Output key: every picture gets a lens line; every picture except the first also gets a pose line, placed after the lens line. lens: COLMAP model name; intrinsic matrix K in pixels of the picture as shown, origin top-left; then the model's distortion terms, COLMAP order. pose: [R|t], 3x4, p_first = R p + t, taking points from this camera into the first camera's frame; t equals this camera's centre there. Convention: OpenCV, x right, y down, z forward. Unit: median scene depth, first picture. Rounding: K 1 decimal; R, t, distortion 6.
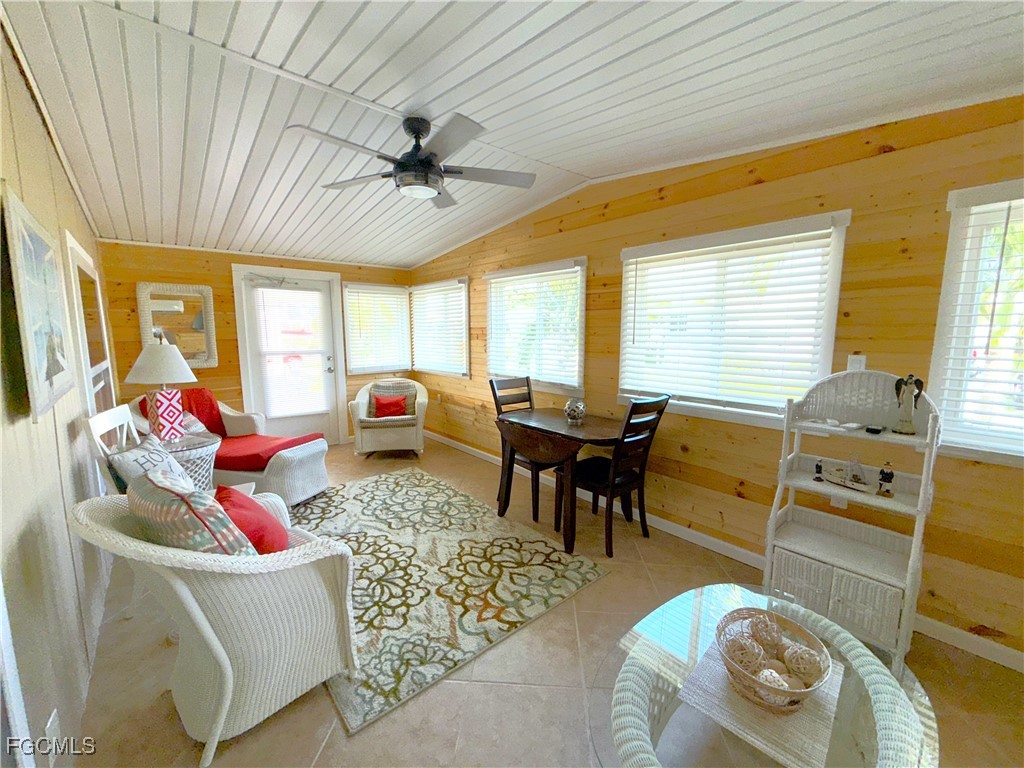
lens RADIAL K [[409.3, 0, 509.6], [0, 409.3, 384.6], [0, 0, 1]] dist [-0.000383, 0.000015]
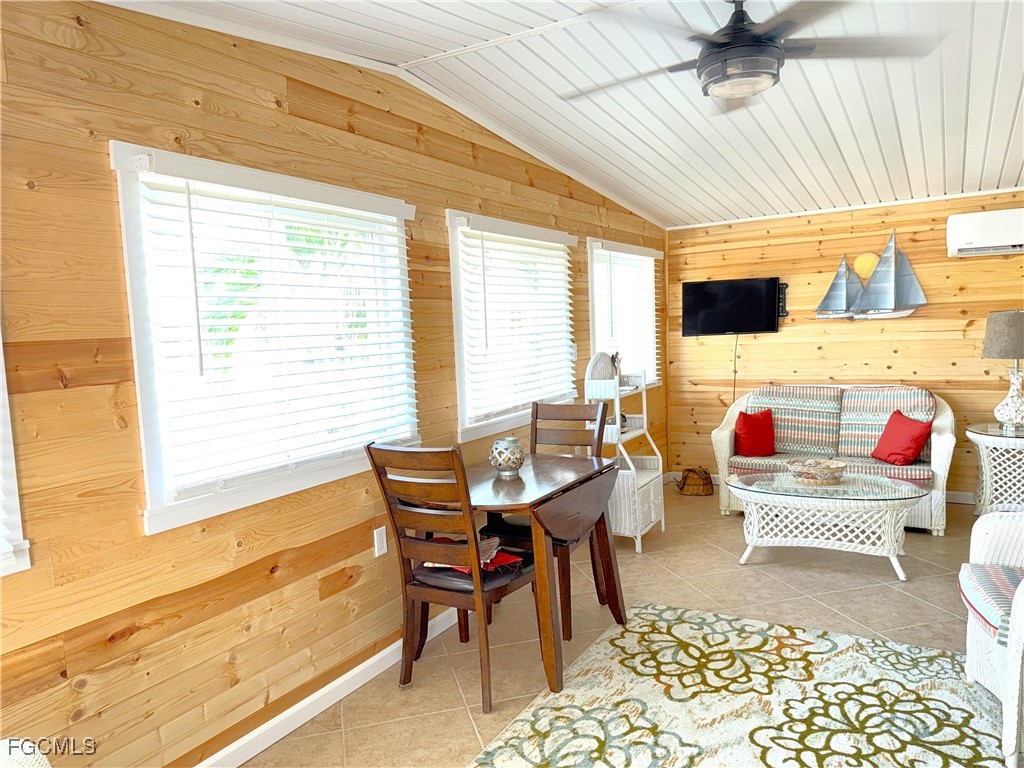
lens RADIAL K [[721.5, 0, 512.6], [0, 721.5, 386.9], [0, 0, 1]] dist [0.047116, -0.067134]
pose [[-0.327449, -0.061193, 0.942885, -1.131329], [0.172898, 0.977171, 0.123463, -0.228391], [-0.928915, 0.203450, -0.309394, 1.709830]]
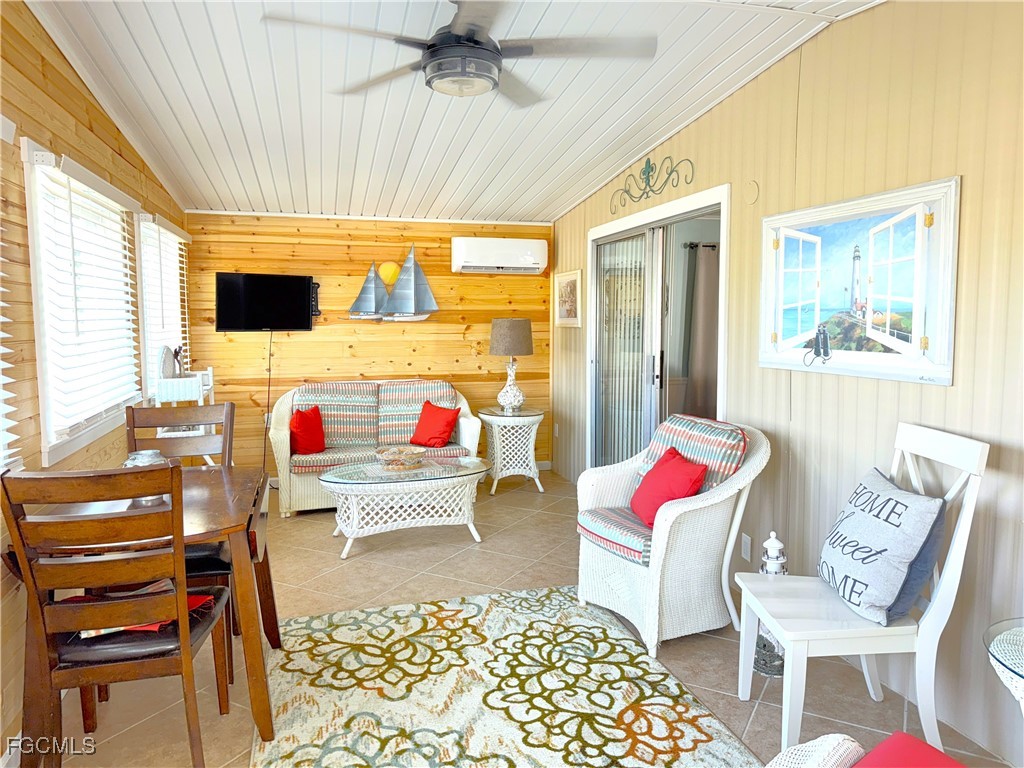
lens RADIAL K [[712.2, 0, 512.0], [0, 712.2, 384.0], [0, 0, 1]] dist [0.170296, -0.358386]
pose [[-0.905958, -0.033613, 0.422032, -0.768201], [0.063527, 0.974764, 0.214006, -0.259551], [-0.418575, 0.220691, -0.880960, 2.026485]]
